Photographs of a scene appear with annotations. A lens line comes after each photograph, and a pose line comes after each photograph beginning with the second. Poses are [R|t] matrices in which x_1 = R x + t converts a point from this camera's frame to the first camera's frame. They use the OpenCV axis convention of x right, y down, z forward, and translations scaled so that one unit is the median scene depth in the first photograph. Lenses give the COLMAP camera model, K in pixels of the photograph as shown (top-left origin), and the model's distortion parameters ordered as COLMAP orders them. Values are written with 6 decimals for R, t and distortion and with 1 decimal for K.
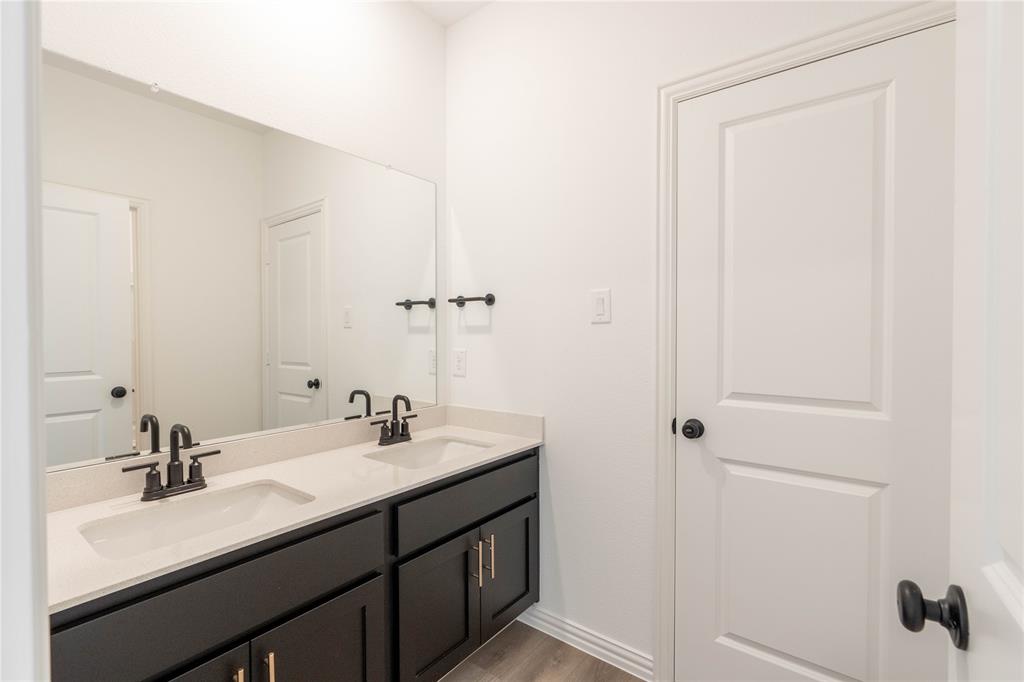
lens RADIAL K [[454.1, 0, 500.7], [0, 454.1, 340.1], [0, 0, 1]] dist [0.015731, 0.000298]
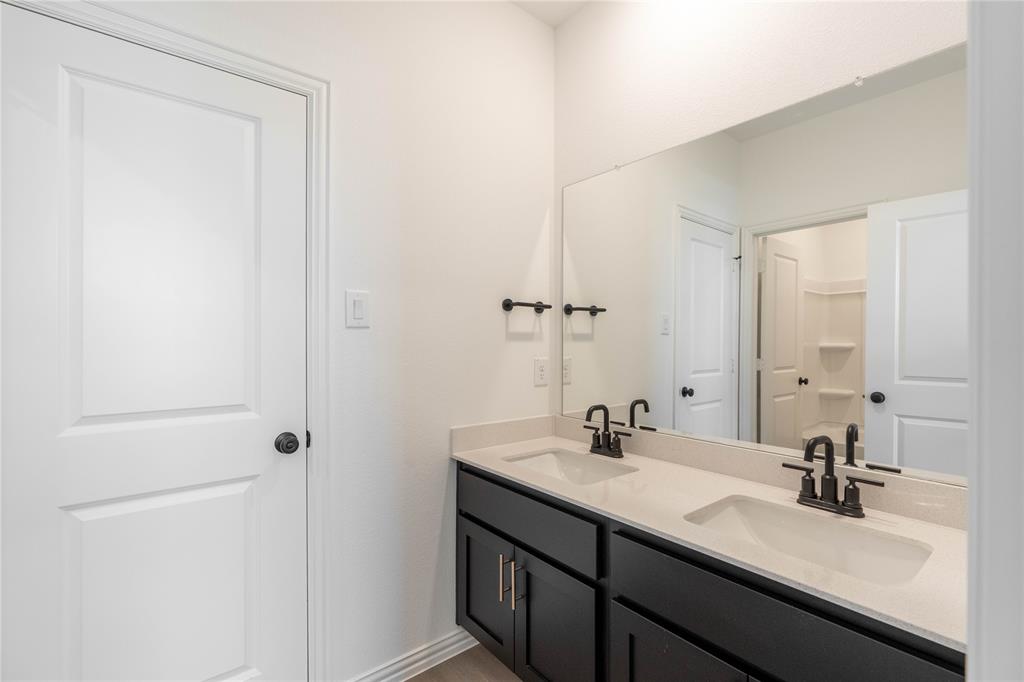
lens RADIAL K [[471.2, 0, 512.0], [0, 471.2, 341.0], [0, 0, 1]] dist [0.025567, -0.000239]
pose [[0.218606, 0.004463, 0.975803, -1.166802], [0.010393, 0.999922, -0.006902, -0.008199], [-0.975758, 0.011651, 0.218543, 0.908968]]
